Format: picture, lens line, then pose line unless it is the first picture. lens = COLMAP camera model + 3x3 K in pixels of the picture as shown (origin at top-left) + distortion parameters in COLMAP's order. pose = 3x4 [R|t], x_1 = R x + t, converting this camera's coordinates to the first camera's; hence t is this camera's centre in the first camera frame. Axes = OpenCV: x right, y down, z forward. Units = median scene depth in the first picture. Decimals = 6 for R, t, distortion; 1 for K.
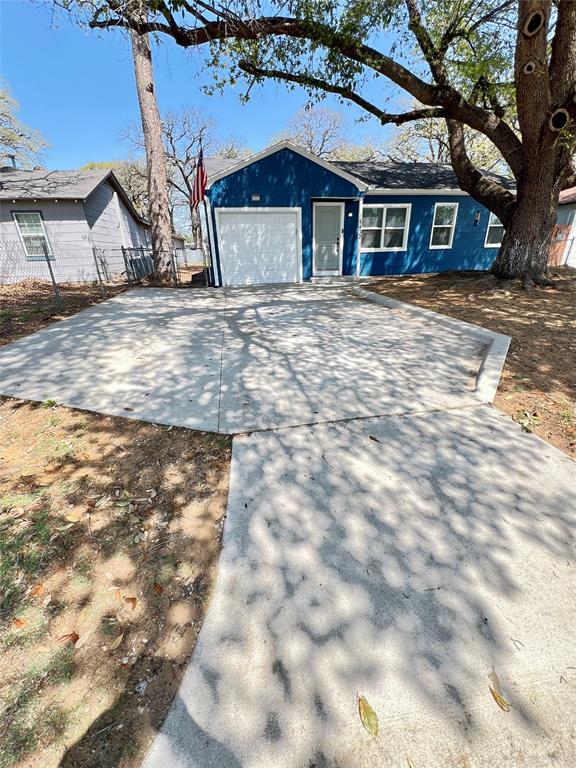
lens RADIAL K [[310.9, 0, 288.0], [0, 310.9, 384.0], [0, 0, 1]] dist [-0.000648, -0.000005]
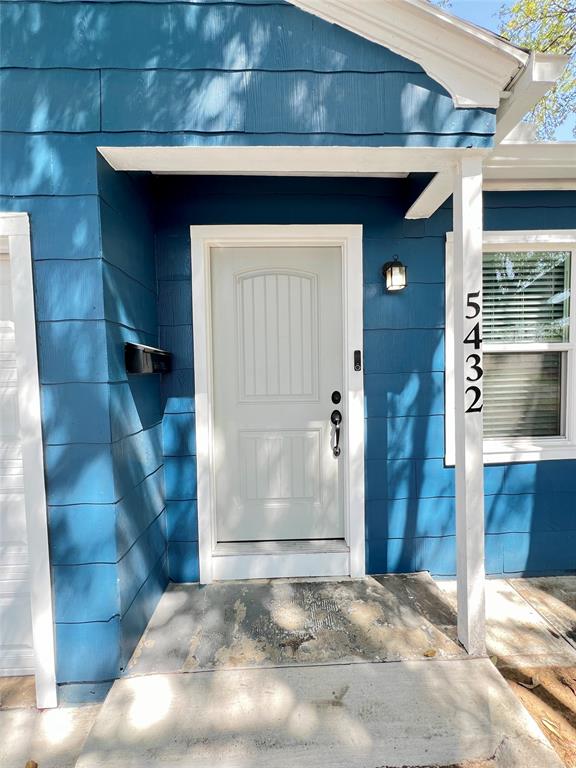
lens RADIAL K [[311.1, 0, 288.0], [0, 311.1, 384.0], [0, 0, 1]] dist [-0.003084, -0.000845]
pose [[0.991074, 0.009025, -0.133009, 0.163058], [-0.052966, 0.942239, -0.330728, -0.425137], [0.122341, 0.334821, 0.934306, 0.846111]]
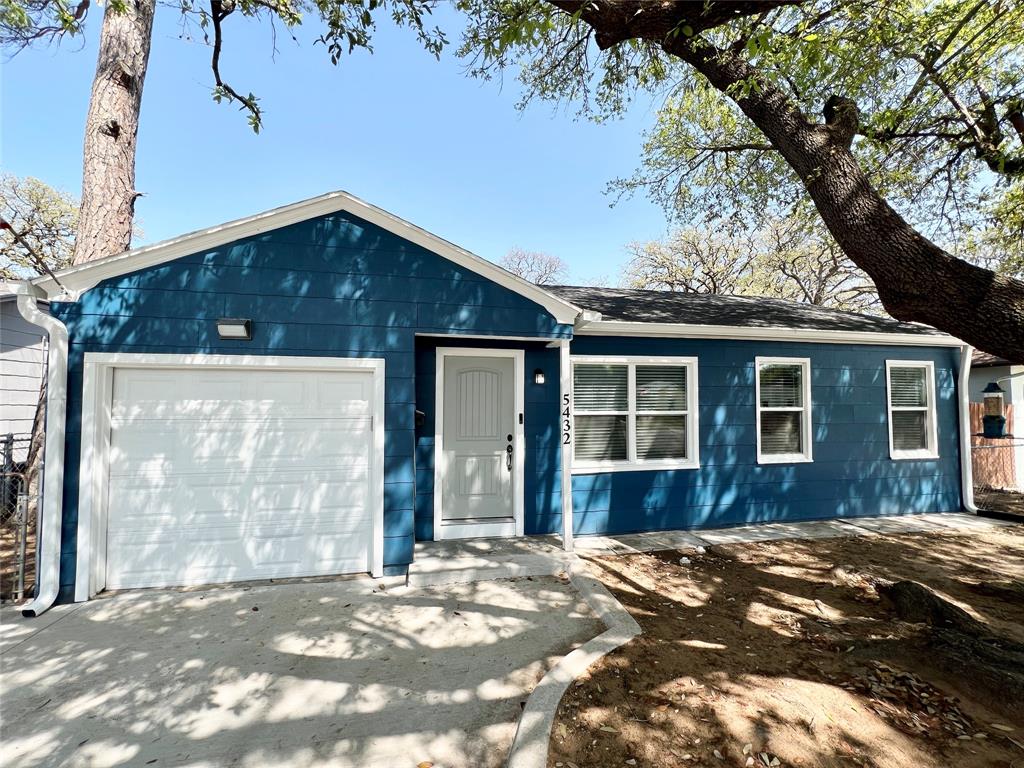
lens RADIAL K [[414.8, 0, 512.0], [0, 414.8, 384.0], [0, 0, 1]] dist [-0.003084, -0.000845]
pose [[0.999527, 0.027388, 0.013994, 0.161166], [-0.018782, 0.903855, -0.427427, -0.330253], [-0.024355, 0.426961, 0.903942, 0.561068]]
